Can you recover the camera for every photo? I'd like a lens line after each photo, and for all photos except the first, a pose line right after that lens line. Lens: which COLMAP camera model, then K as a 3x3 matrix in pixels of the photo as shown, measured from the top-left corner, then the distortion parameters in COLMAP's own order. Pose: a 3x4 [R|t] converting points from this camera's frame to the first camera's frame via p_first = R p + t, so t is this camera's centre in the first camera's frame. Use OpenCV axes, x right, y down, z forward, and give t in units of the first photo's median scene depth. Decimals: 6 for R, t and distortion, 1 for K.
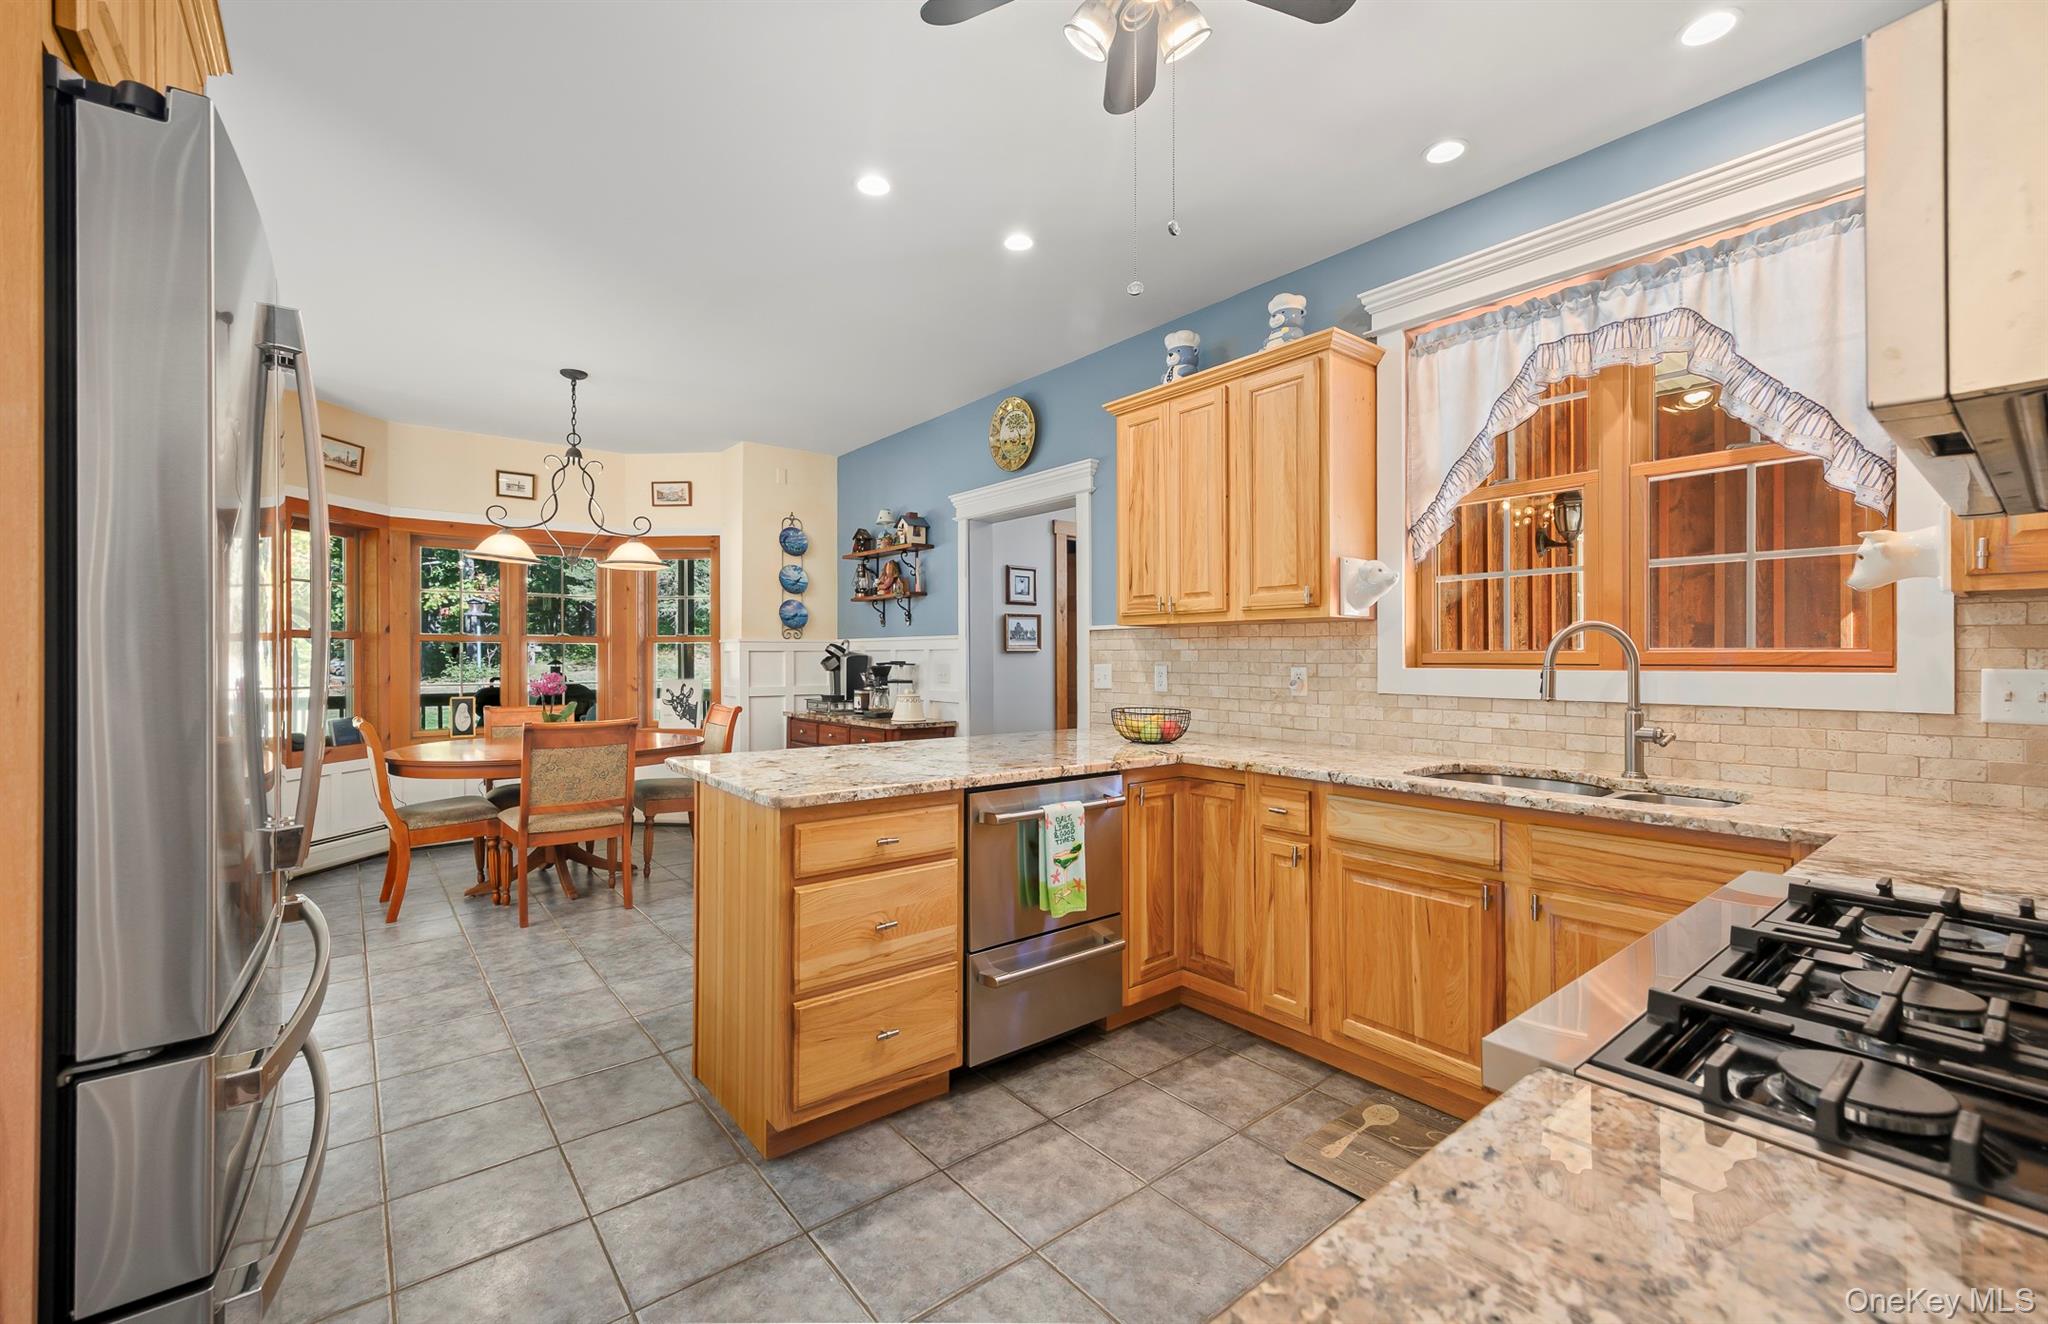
lens RADIAL K [[851.3, 0, 1016.8], [0, 851.3, 660.0], [0, 0, 1]] dist [0.001437, 0.000085]
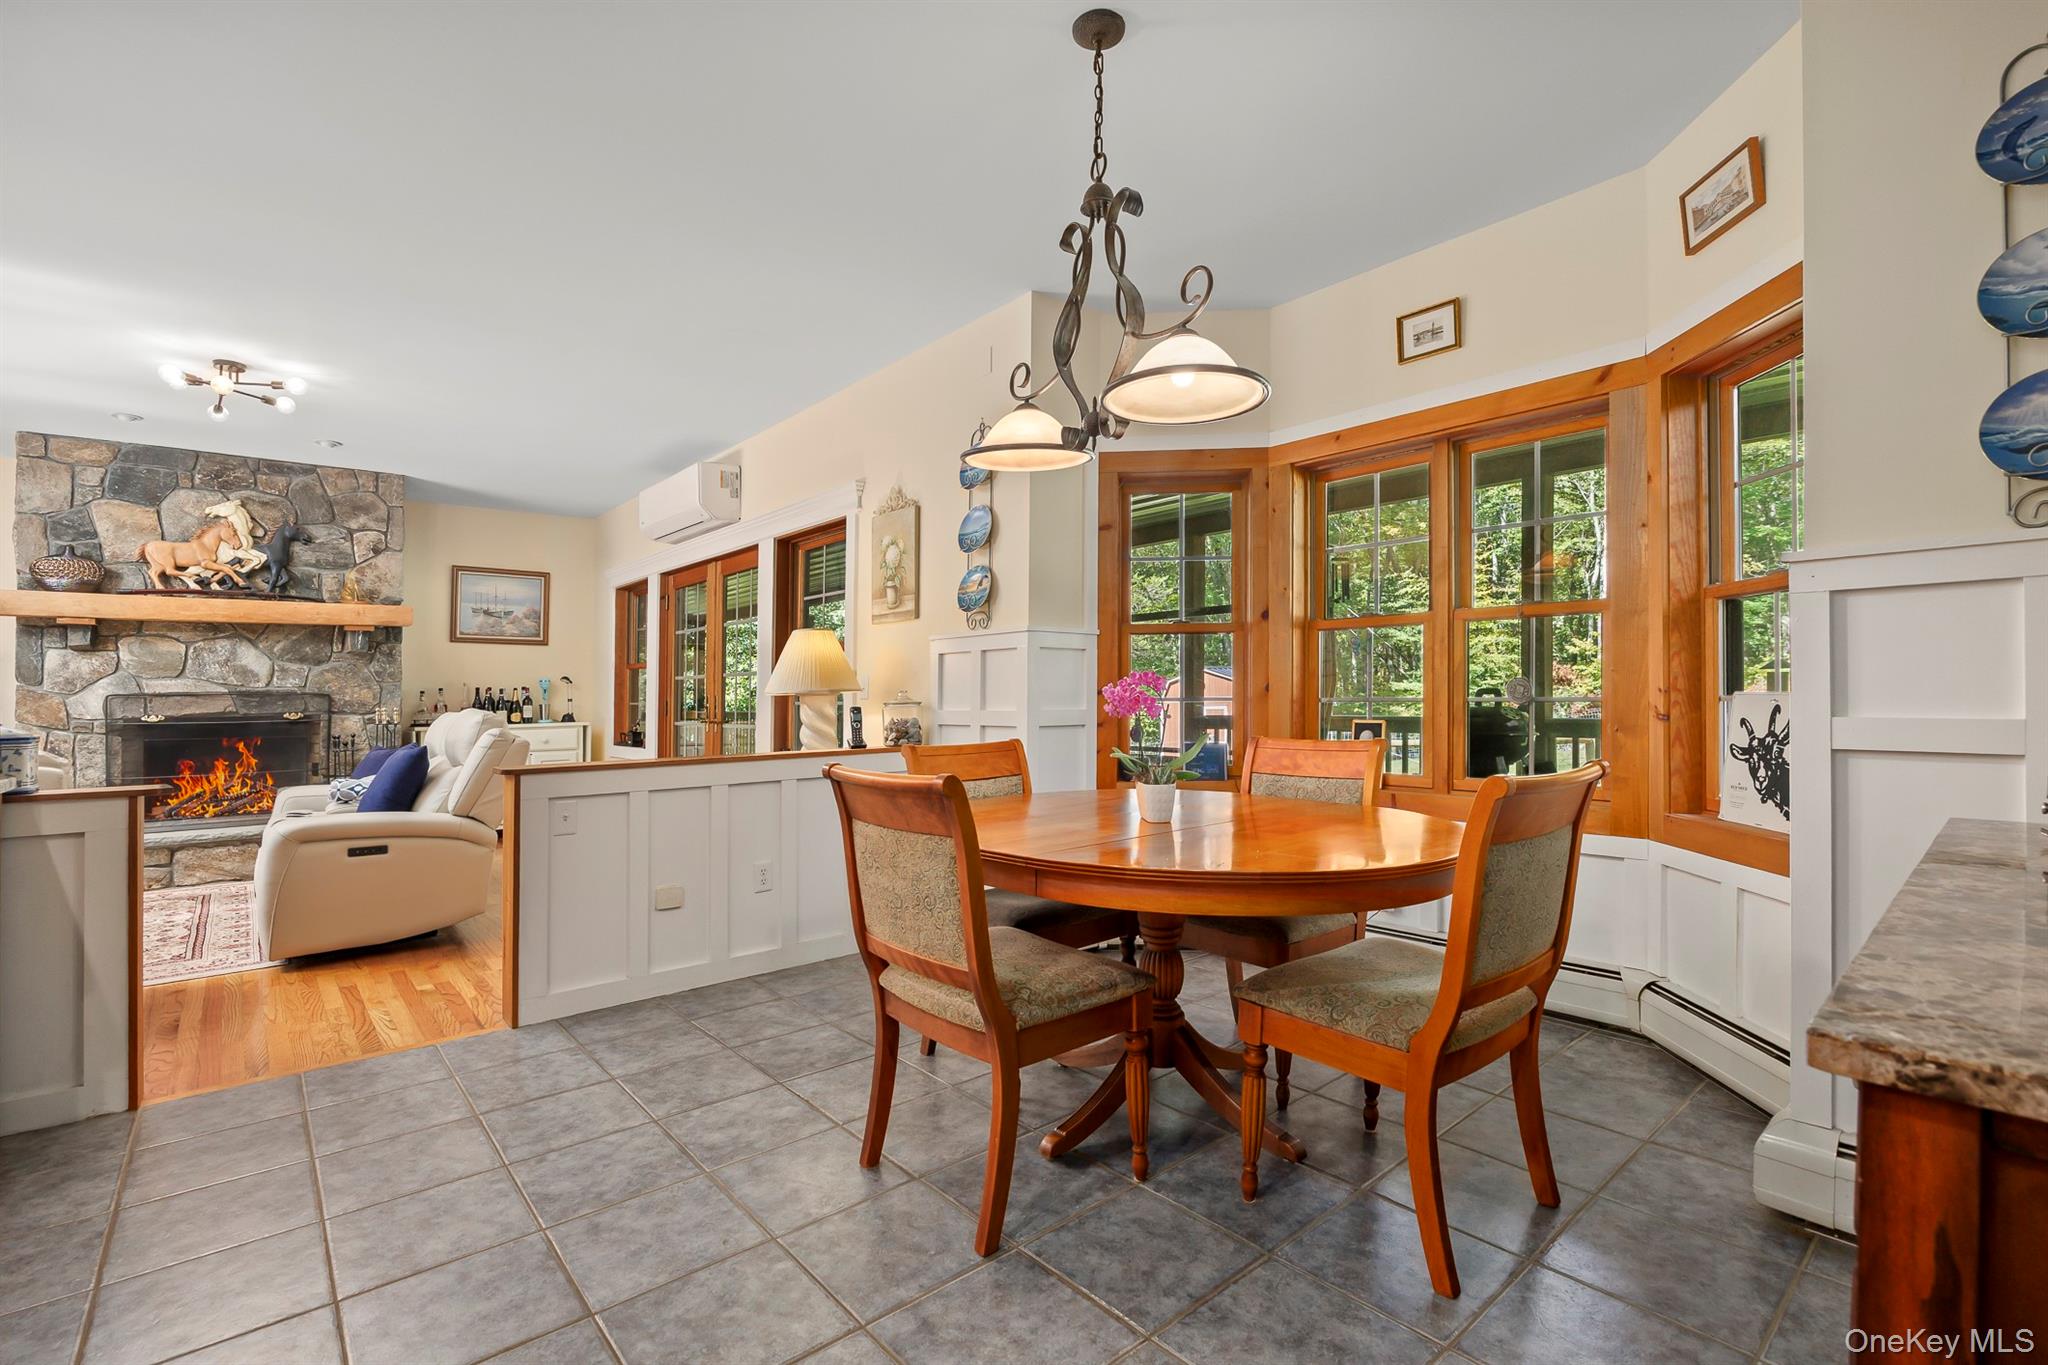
lens RADIAL K [[917.5, 0, 1025.2], [0, 917.5, 687.1], [0, 0, 1]] dist [-0.021867, -0.001515]
pose [[0.042190, -0.002569, -0.999106, -0.012989], [0.007697, 0.999968, -0.002246, 0.012523], [0.999080, -0.007596, 0.042208, 0.445545]]
